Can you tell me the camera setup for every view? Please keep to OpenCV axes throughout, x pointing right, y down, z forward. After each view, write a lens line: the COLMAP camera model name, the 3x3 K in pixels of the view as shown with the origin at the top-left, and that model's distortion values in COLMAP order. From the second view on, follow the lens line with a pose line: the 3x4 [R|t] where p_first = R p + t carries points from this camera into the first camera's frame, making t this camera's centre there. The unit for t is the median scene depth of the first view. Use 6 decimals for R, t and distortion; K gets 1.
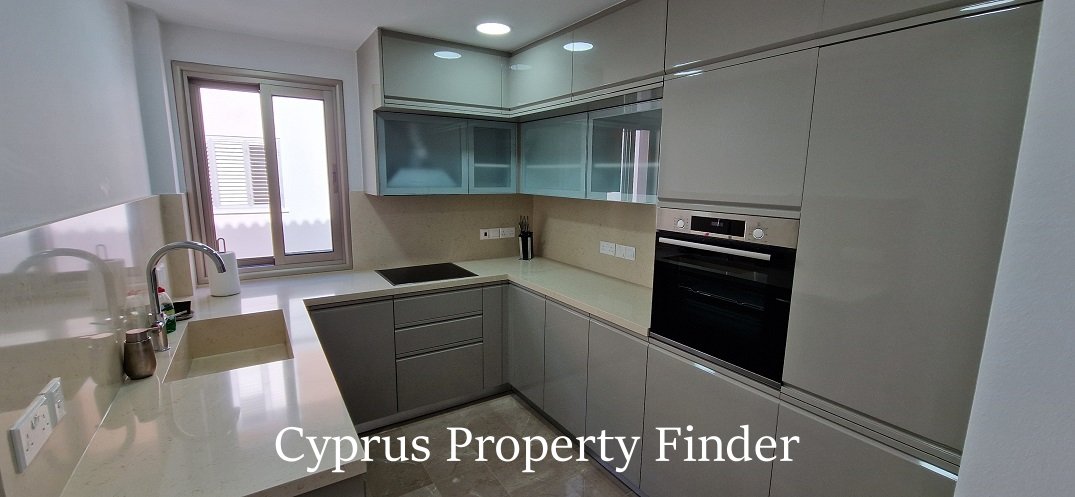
lens RADIAL K [[445.7, 0, 528.3], [0, 445.7, 246.6], [0, 0, 1]] dist [0.000967, 0.000105]
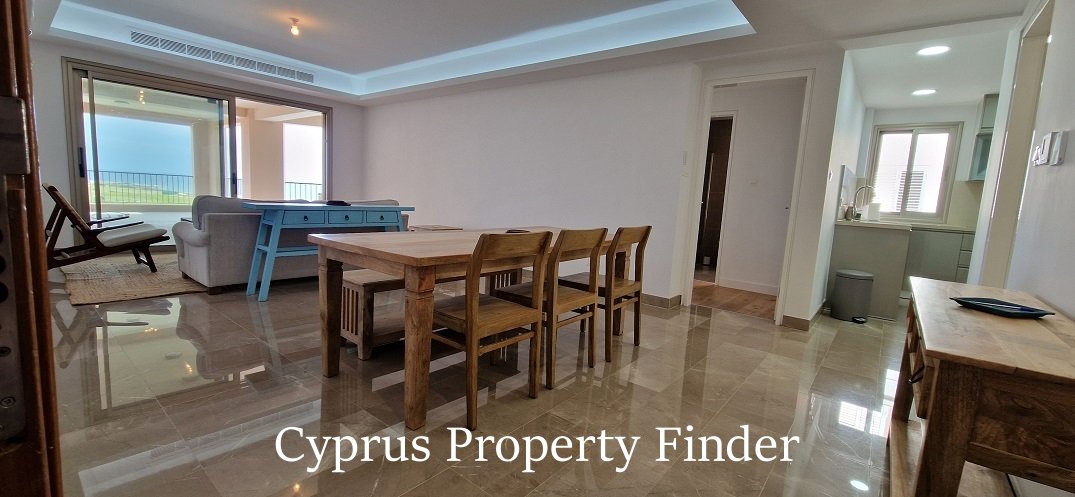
lens RADIAL K [[445.7, 0, 528.3], [0, 445.7, 246.6], [0, 0, 1]] dist [0.000967, 0.000105]
pose [[0.298294, 0.120021, -0.946898, 0.948502], [-0.210602, 0.975888, 0.057351, 0.455243], [0.930950, 0.182311, 0.316378, -1.306085]]
